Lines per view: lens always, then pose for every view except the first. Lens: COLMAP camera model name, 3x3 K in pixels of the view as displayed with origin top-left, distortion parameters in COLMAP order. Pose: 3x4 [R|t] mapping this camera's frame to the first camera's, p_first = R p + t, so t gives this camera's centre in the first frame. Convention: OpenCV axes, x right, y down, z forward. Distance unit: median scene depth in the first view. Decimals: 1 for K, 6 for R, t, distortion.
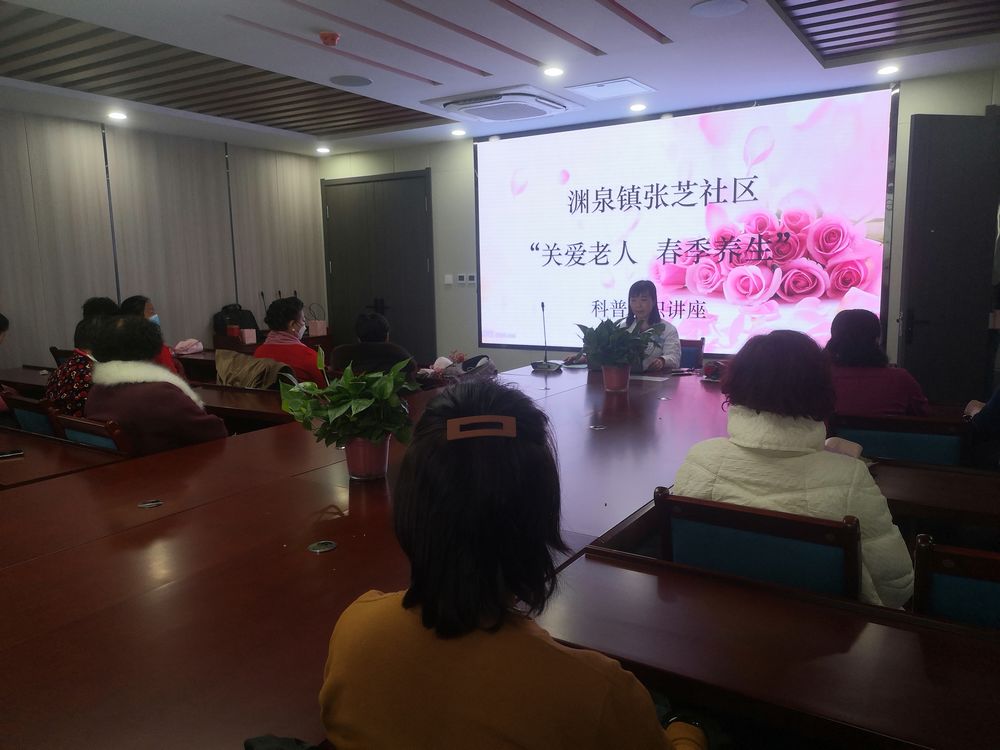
lens RADIAL K [[742.7, 0, 500.0], [0, 742.7, 375.0], [0, 0, 1]] dist [0.042385, -0.040010]
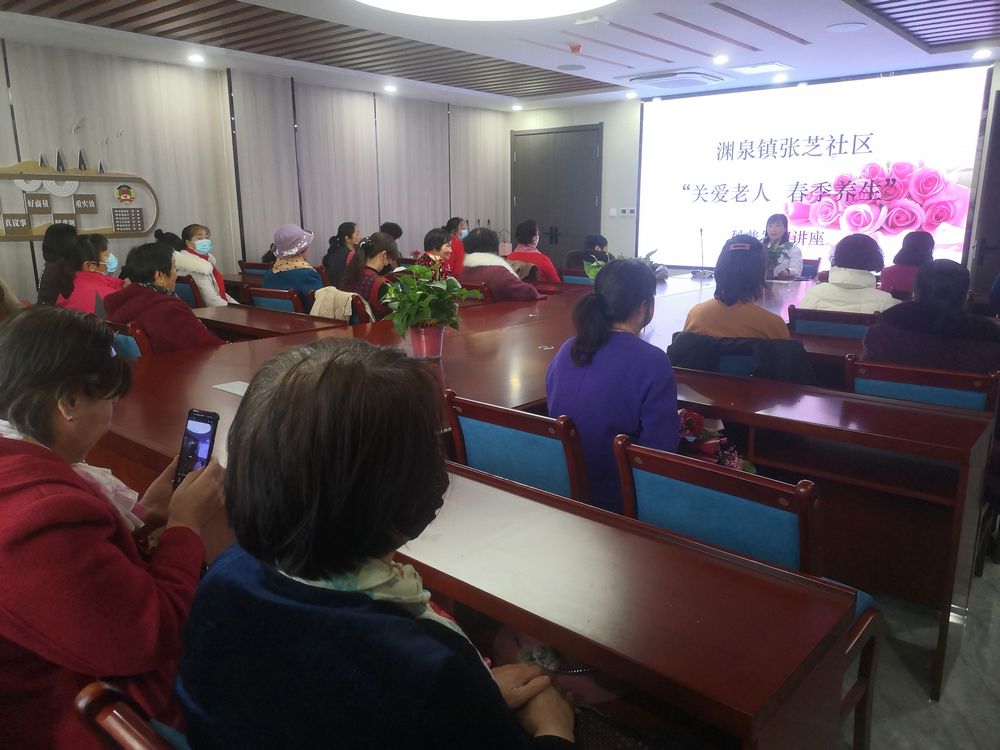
lens RADIAL K [[742.7, 0, 500.0], [0, 742.7, 375.0], [0, 0, 1]] dist [0.042385, -0.040010]
pose [[0.990132, 0.046083, -0.132341, -0.099399], [-0.034900, 0.995717, 0.085615, 0.058366], [0.135720, -0.080151, 0.987500, -0.385091]]
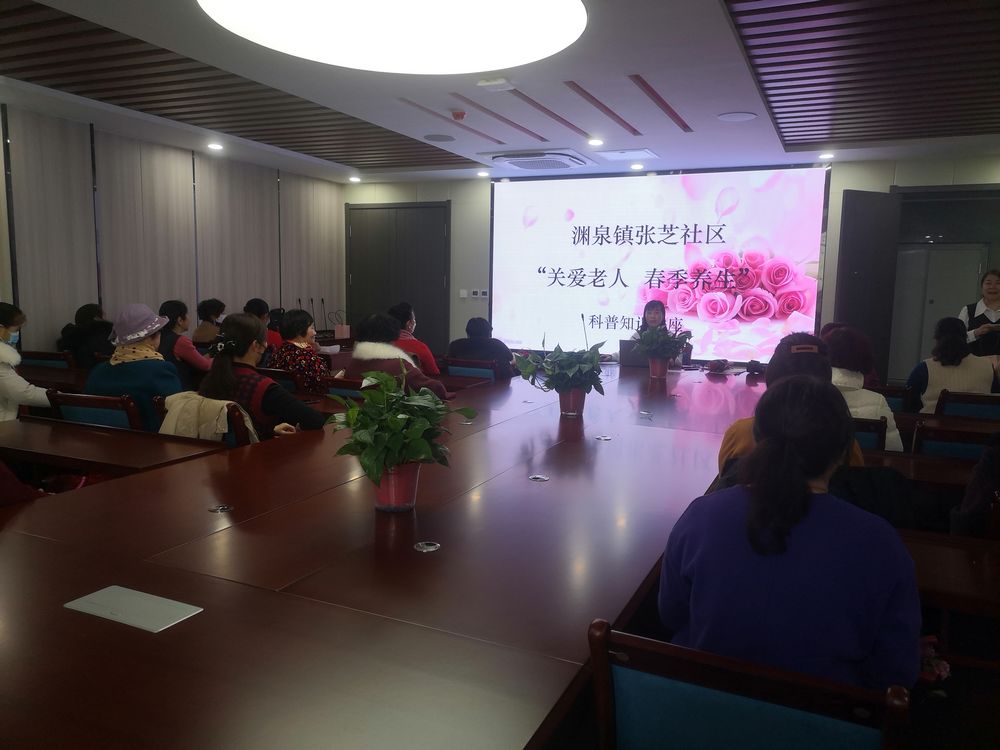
lens RADIAL K [[742.7, 0, 500.0], [0, 742.7, 375.0], [0, 0, 1]] dist [0.042385, -0.040010]
pose [[0.989230, 0.021560, 0.144775, -0.227133], [-0.018235, 0.999539, -0.024256, 0.036837], [-0.145232, 0.021355, 0.989167, -0.230472]]
